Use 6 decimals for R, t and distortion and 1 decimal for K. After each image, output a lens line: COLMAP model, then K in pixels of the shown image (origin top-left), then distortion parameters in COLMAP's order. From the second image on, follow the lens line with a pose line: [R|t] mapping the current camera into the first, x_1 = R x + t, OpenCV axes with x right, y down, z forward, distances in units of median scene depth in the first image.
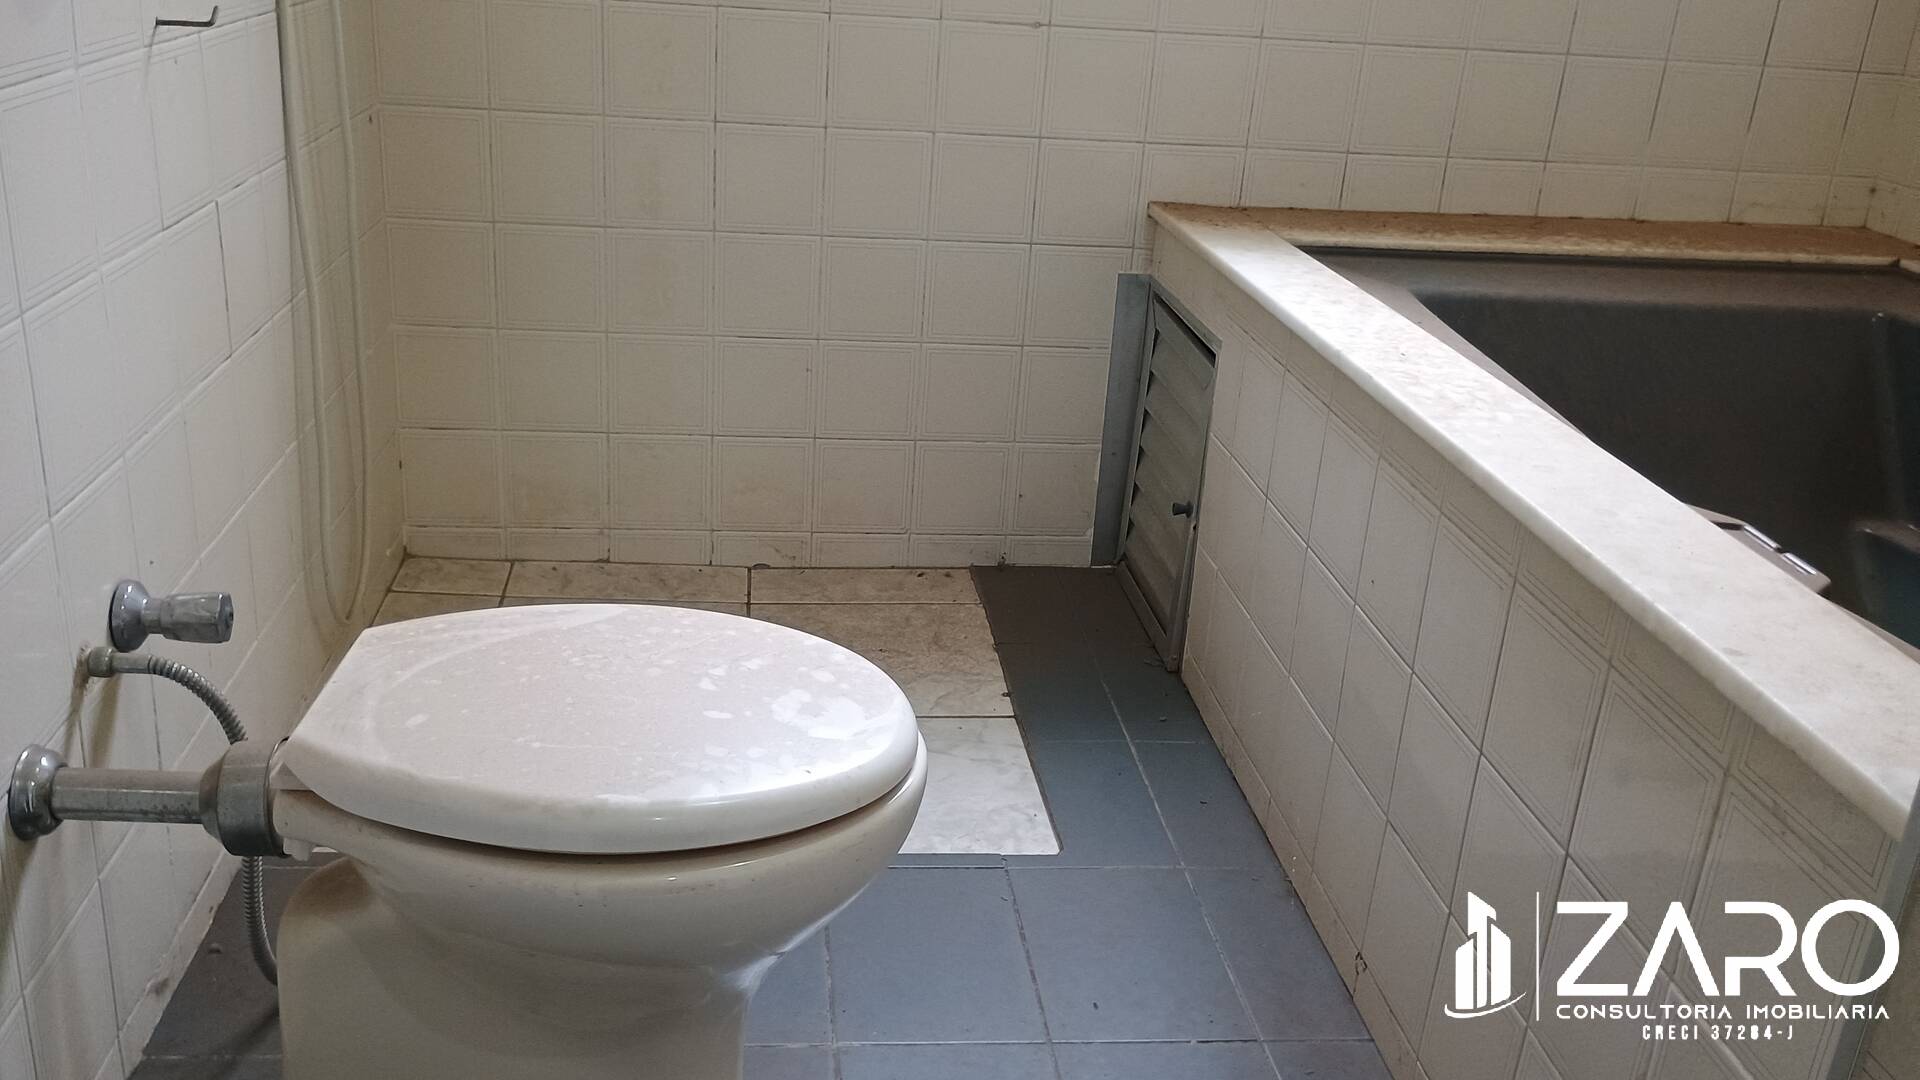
lens RADIAL K [[1650.6, 0, 949.7], [0, 1650.6, 543.4], [0, 0, 1]] dist [0.050232, -0.071830]
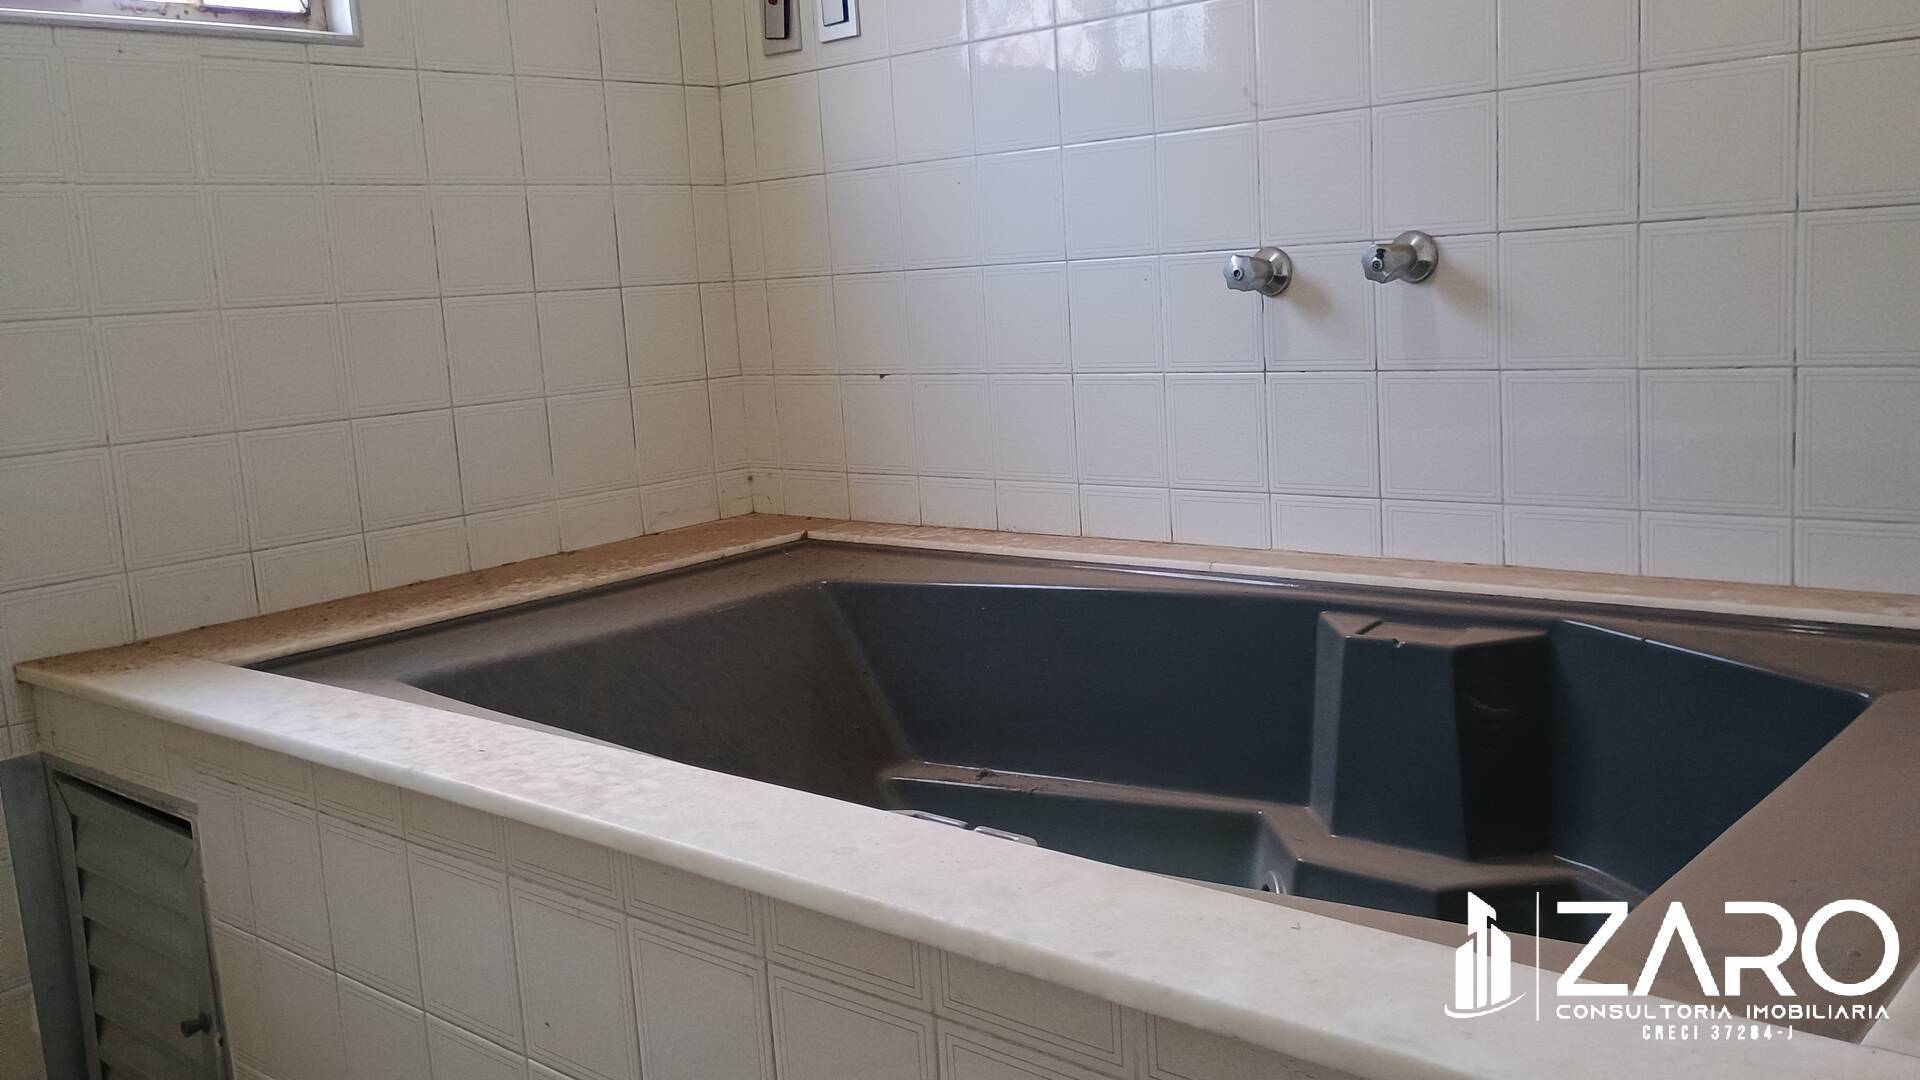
lens RADIAL K [[1650.6, 0, 961.3], [0, 1650.6, 535.5], [0, 0, 1]] dist [0.050232, -0.071830]
pose [[0.733001, -0.214276, 0.645597, -0.052185], [0.348941, 0.933147, -0.086468, -0.043234], [-0.583909, 0.288656, 0.758768, 0.136013]]
